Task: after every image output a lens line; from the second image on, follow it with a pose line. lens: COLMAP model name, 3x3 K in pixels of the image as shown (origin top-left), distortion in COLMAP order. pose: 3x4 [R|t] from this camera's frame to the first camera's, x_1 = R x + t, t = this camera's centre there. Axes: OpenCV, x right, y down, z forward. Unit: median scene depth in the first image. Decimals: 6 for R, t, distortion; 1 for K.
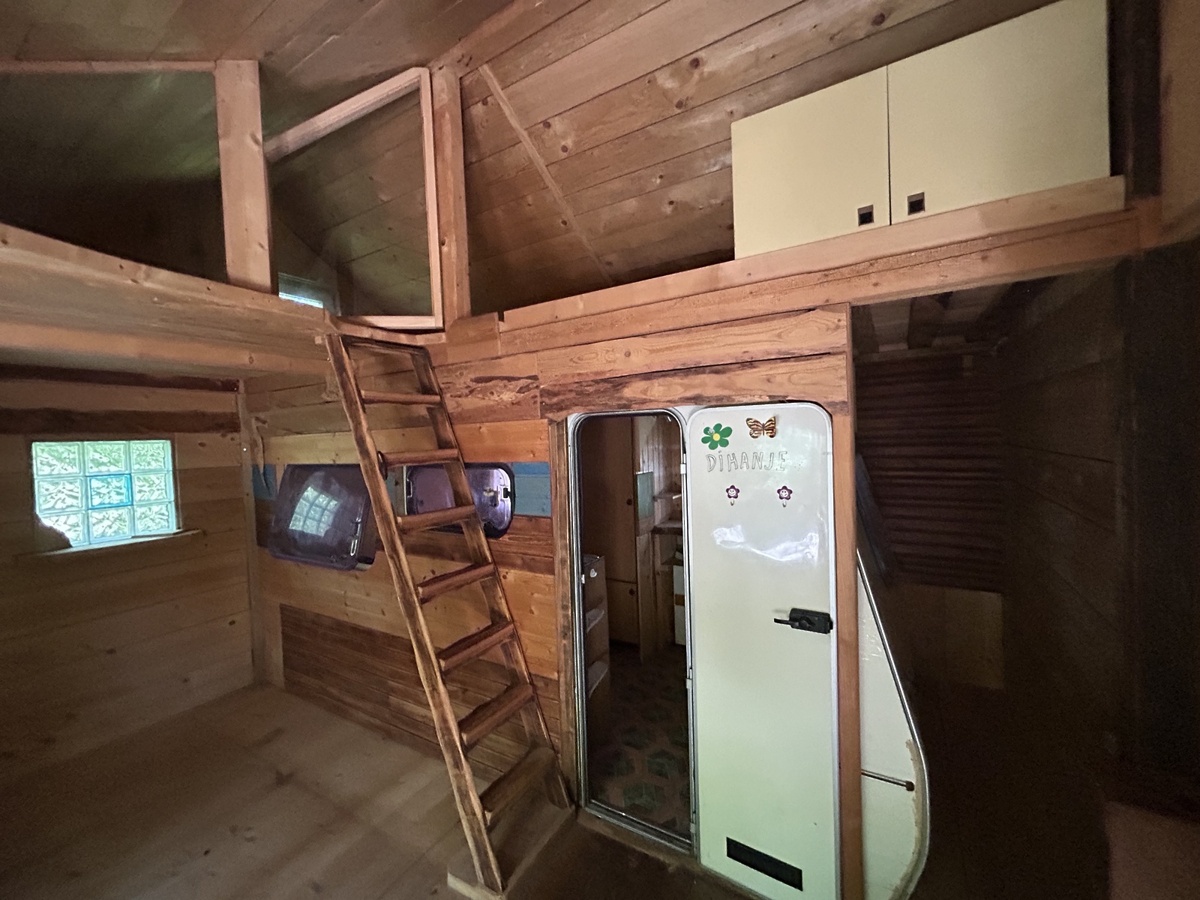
lens RADIAL K [[486.8, 0, 596.7], [0, 486.8, 448.6], [0, 0, 1]] dist [-0.000420, 0.000820]
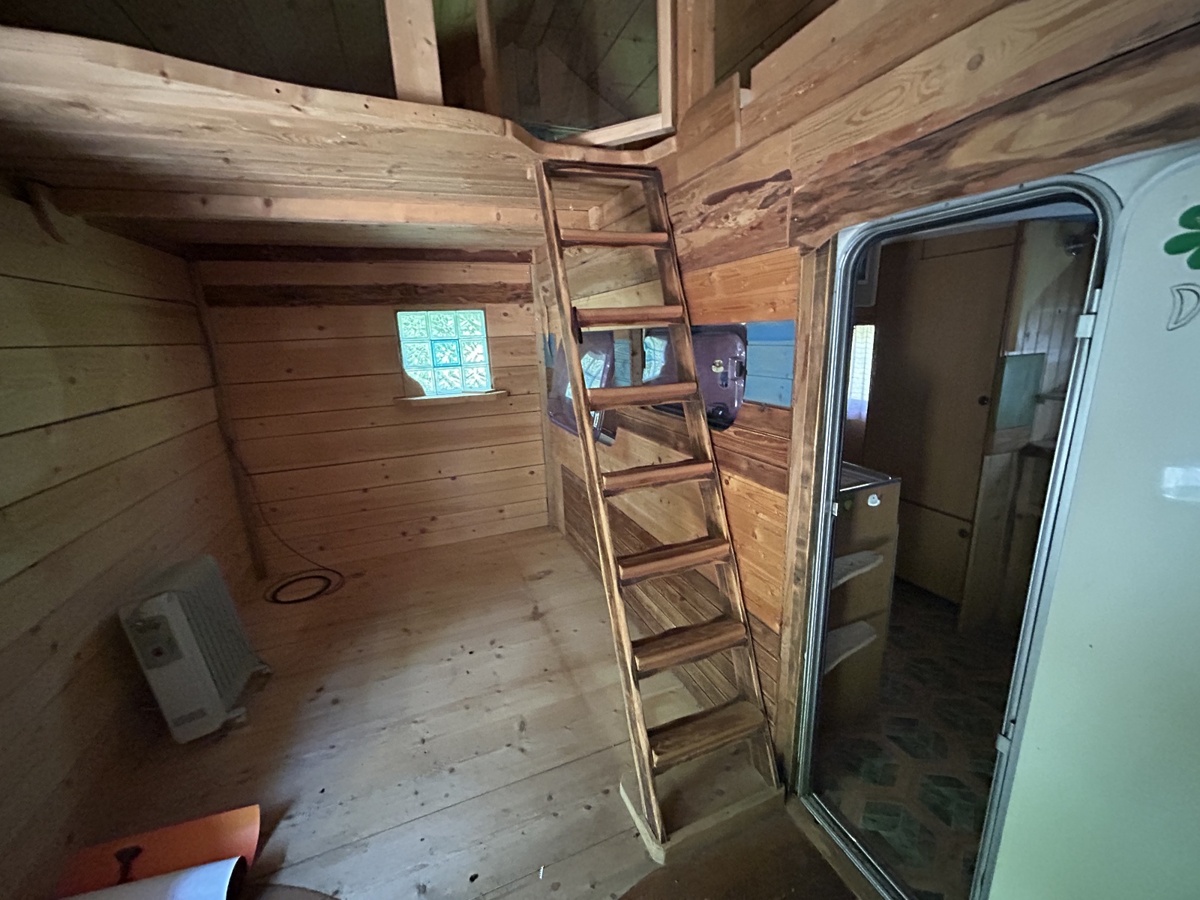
lens RADIAL K [[486.8, 0, 596.7], [0, 486.8, 448.6], [0, 0, 1]] dist [-0.000420, 0.000820]
pose [[0.789826, 0.147993, -0.595209, 0.091846], [-0.004635, 0.971864, 0.235495, 0.040104], [0.613314, -0.183241, 0.768289, 0.322082]]
